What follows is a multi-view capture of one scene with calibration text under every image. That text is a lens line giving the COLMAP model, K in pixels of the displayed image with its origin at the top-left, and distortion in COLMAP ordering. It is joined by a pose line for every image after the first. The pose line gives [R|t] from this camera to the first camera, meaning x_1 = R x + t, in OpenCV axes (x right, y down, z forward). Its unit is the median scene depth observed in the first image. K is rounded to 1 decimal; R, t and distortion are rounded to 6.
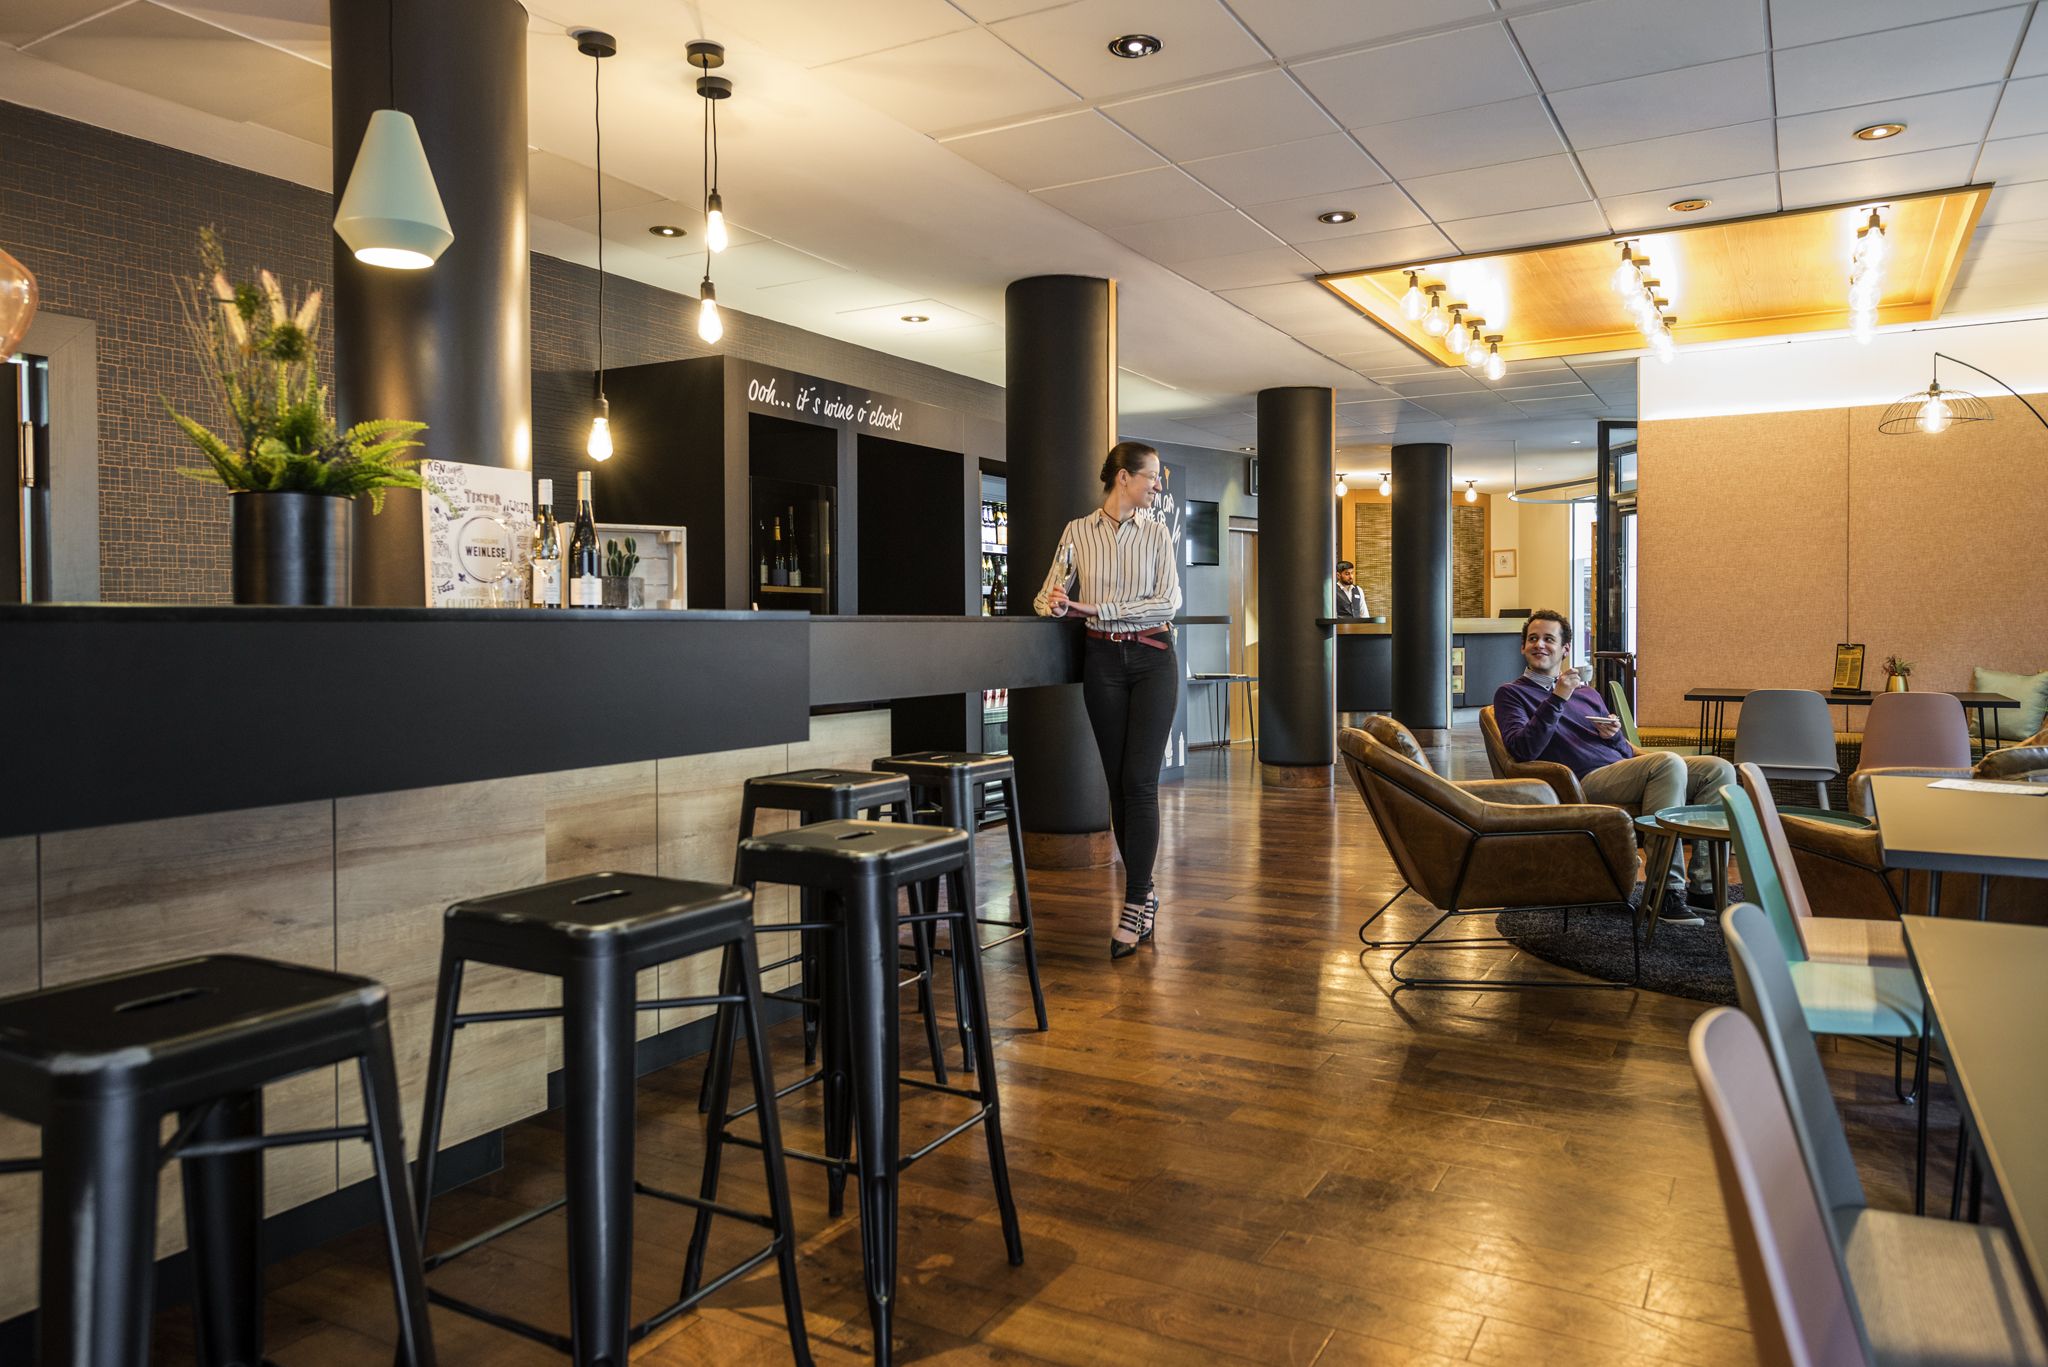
lens RADIAL K [[1373.4, 0, 1061.0], [0, 1373.4, 648.9], [0, 0, 1]] dist [0.000586, 0.001951]
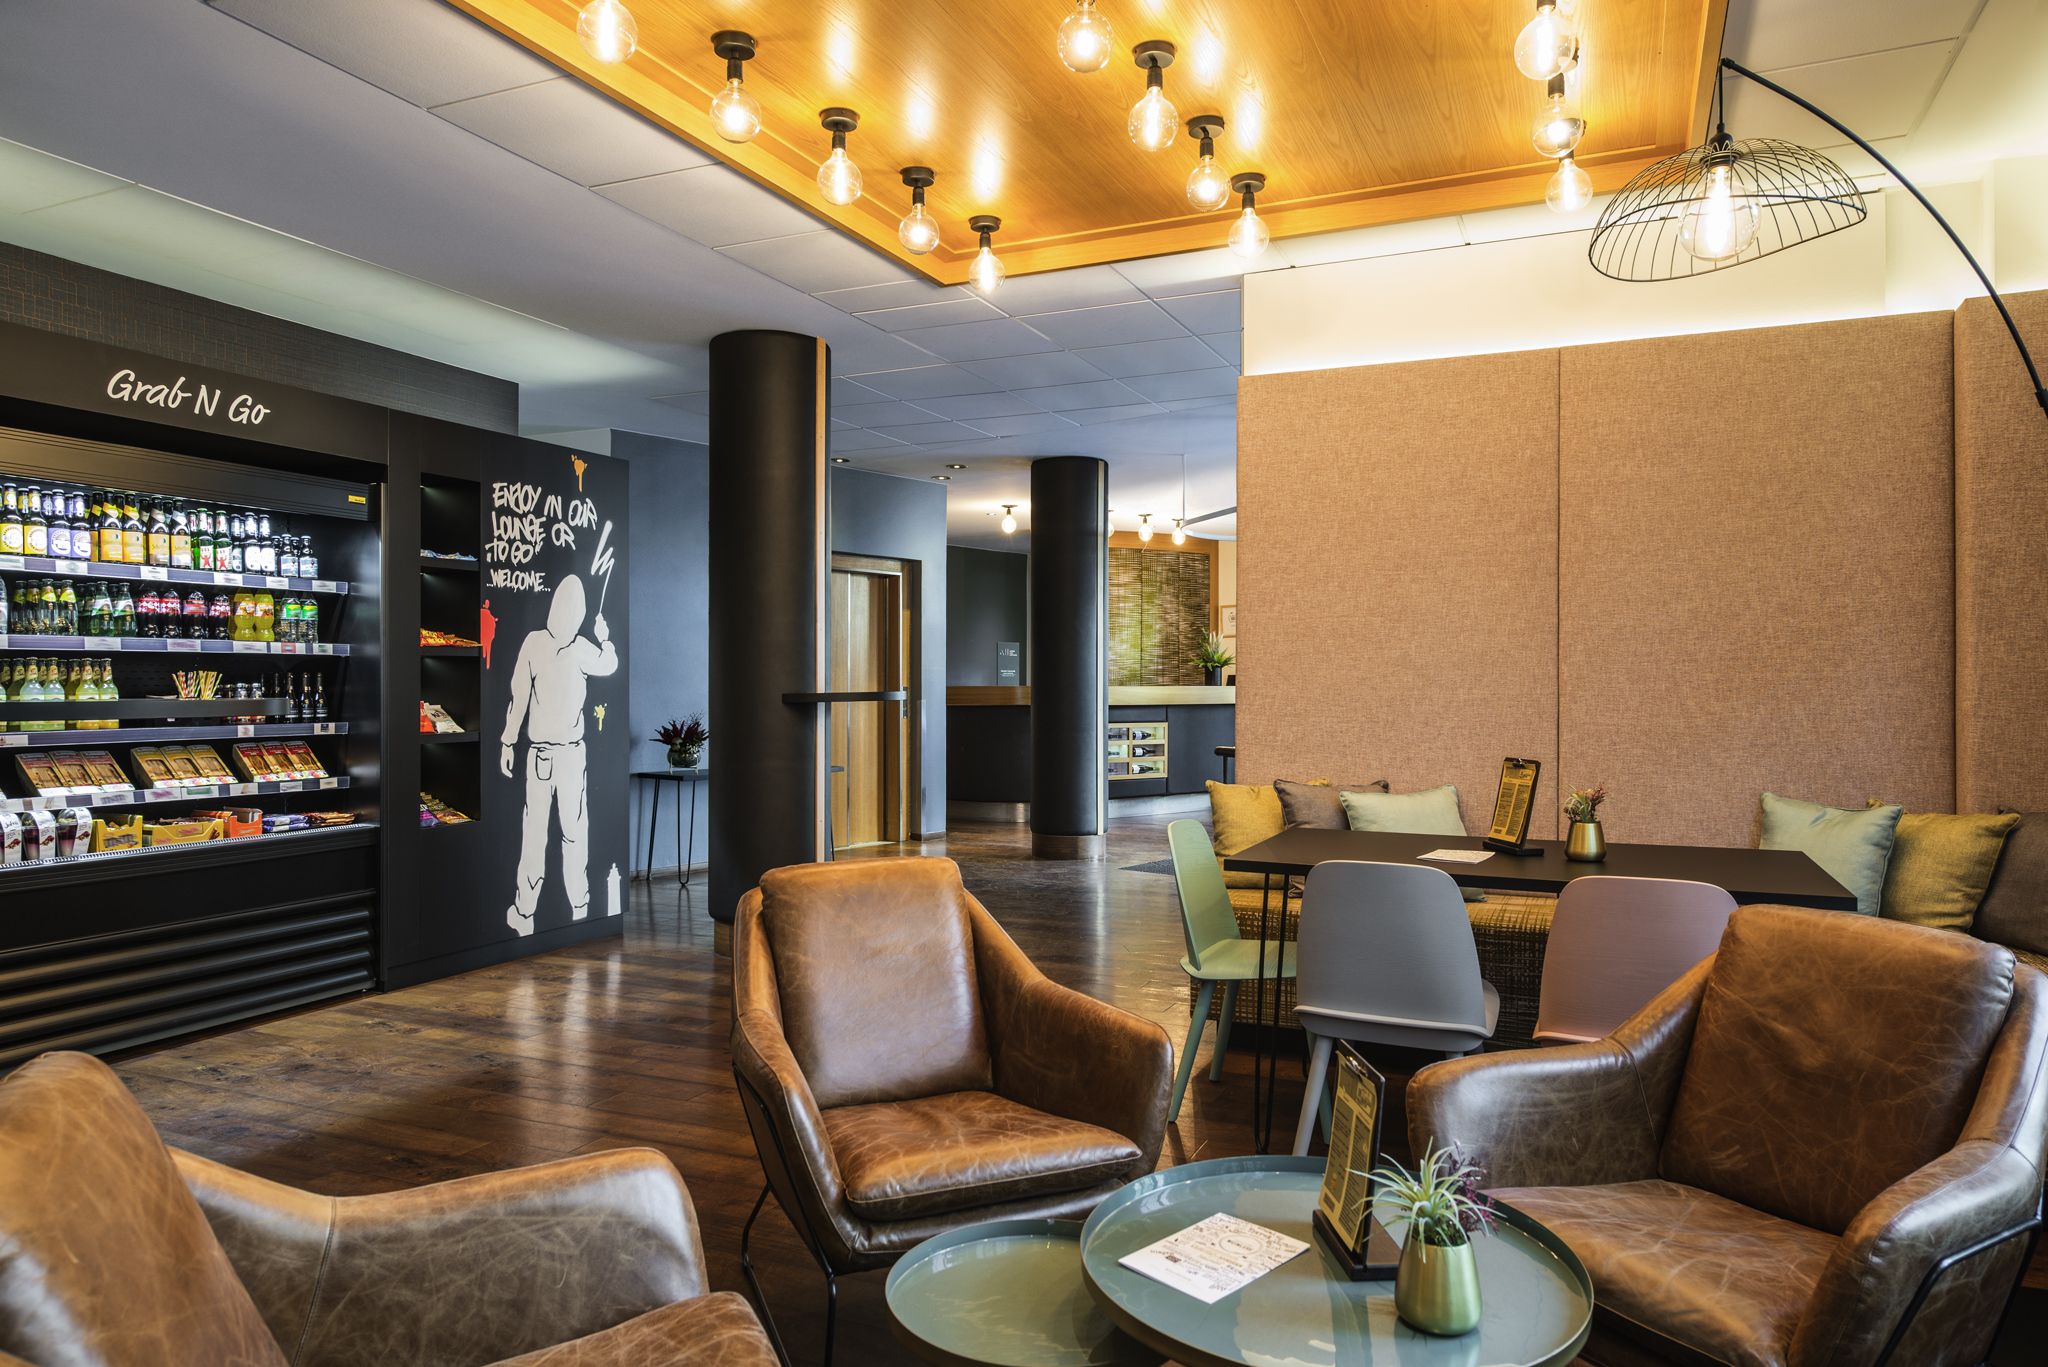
lens RADIAL K [[1342.1, 0, 1020.0], [0, 1342.1, 681.3], [0, 0, 1]] dist [-0.005899, -0.001256]
pose [[0.997700, 0.008946, 0.067189, 0.302551], [-0.007530, 0.999745, -0.021300, -0.018126], [-0.067362, 0.020745, 0.997513, 0.439875]]
